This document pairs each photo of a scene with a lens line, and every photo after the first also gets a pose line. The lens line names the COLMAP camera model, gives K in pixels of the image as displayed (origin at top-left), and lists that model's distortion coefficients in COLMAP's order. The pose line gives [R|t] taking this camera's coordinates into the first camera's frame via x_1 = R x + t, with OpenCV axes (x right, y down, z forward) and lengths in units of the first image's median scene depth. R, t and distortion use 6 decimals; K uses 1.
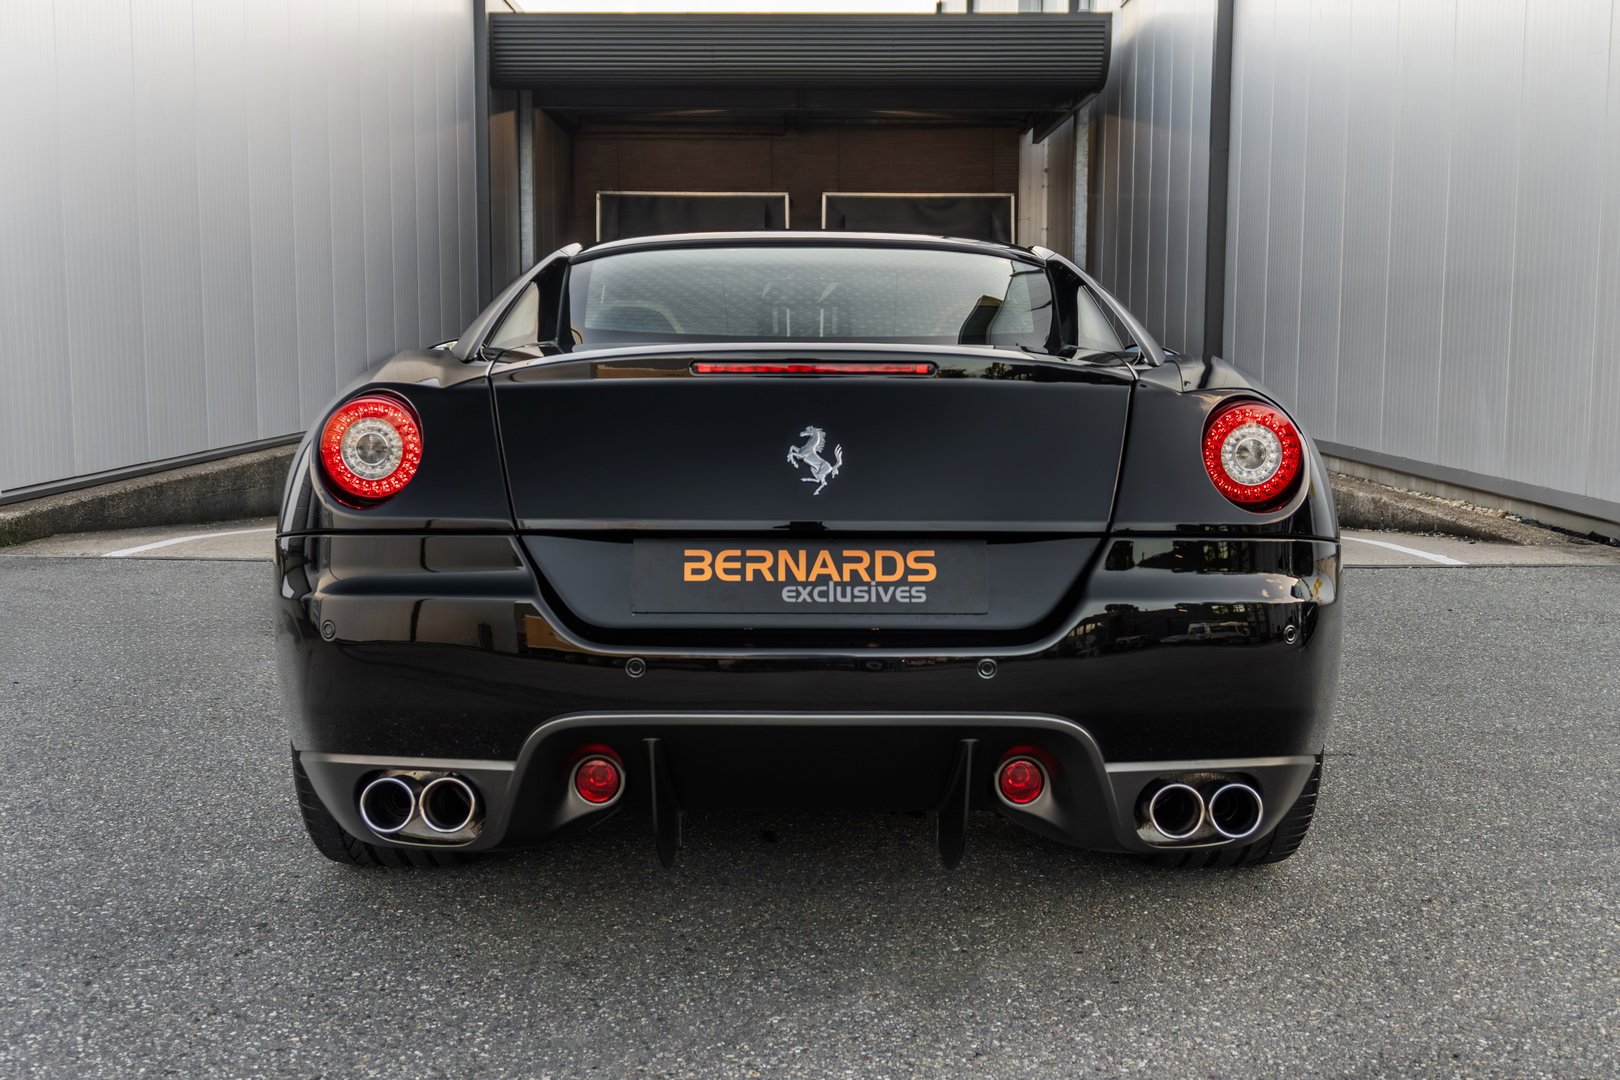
lens RADIAL K [[1747.8, 0, 810.0], [0, 1747.8, 540.0], [0, 0, 1]] dist [0.004354, -0.022027]
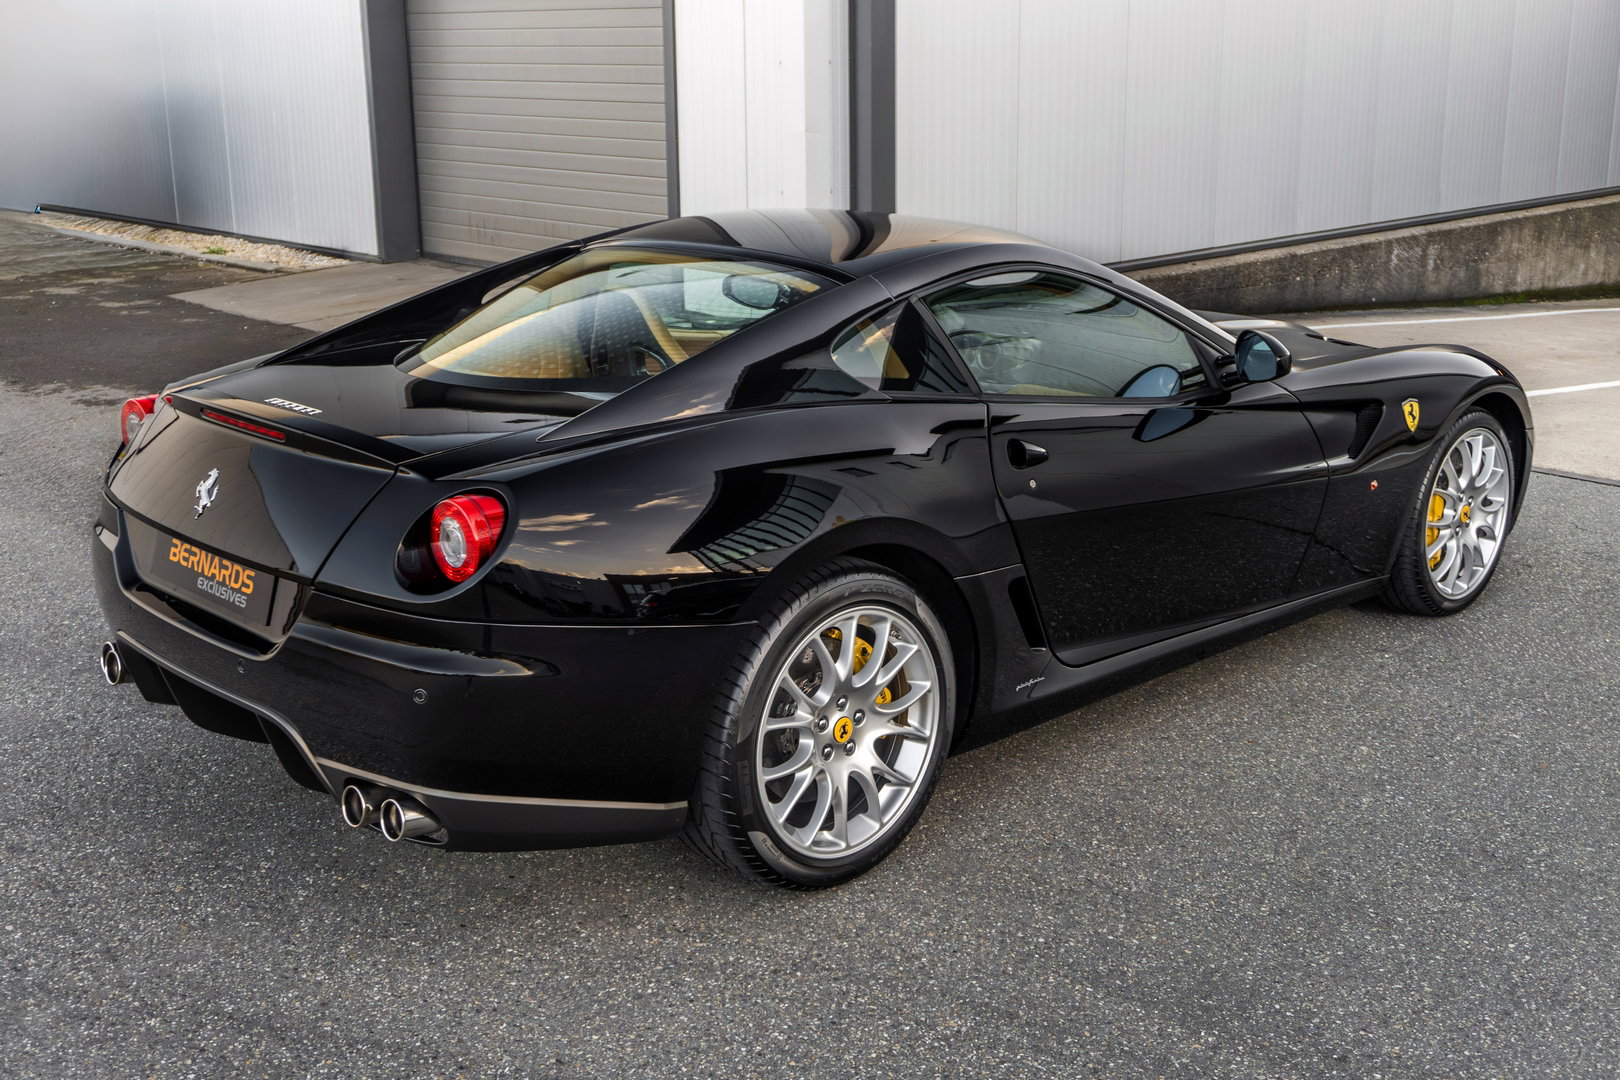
lens RADIAL K [[1867.1, 0, 810.0], [0, 1867.1, 540.0], [0, 0, 1]] dist [0.015273, -0.015886]
pose [[0.674463, 0.187293, -0.714158, 1.098476], [-0.072506, 0.979415, 0.188384, -0.254972], [0.734740, -0.075277, 0.674159, 0.261297]]
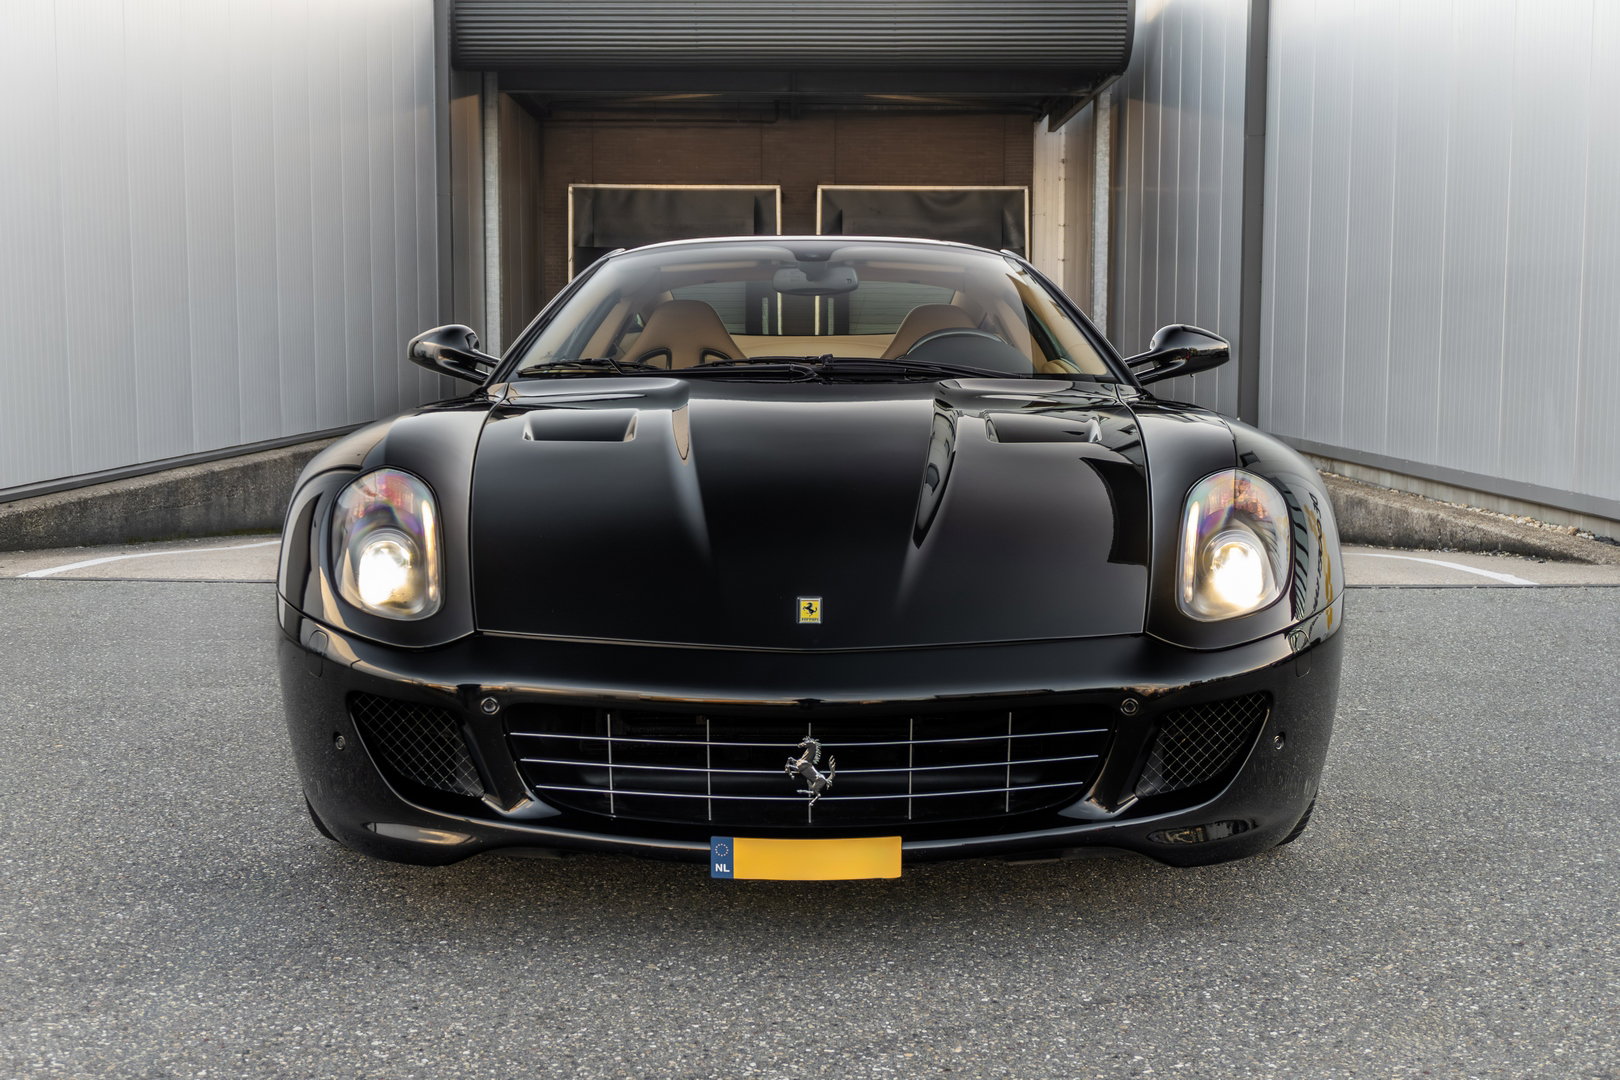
lens RADIAL K [[1922.7, 0, 810.0], [0, 1922.7, 540.0], [0, 0, 1]] dist [-0.002741, -0.008822]
pose [[0.999991, -0.002000, 0.003820, -0.006532], [0.002063, 0.999860, -0.016596, 0.018193], [-0.003787, 0.016604, 0.999855, 0.031995]]
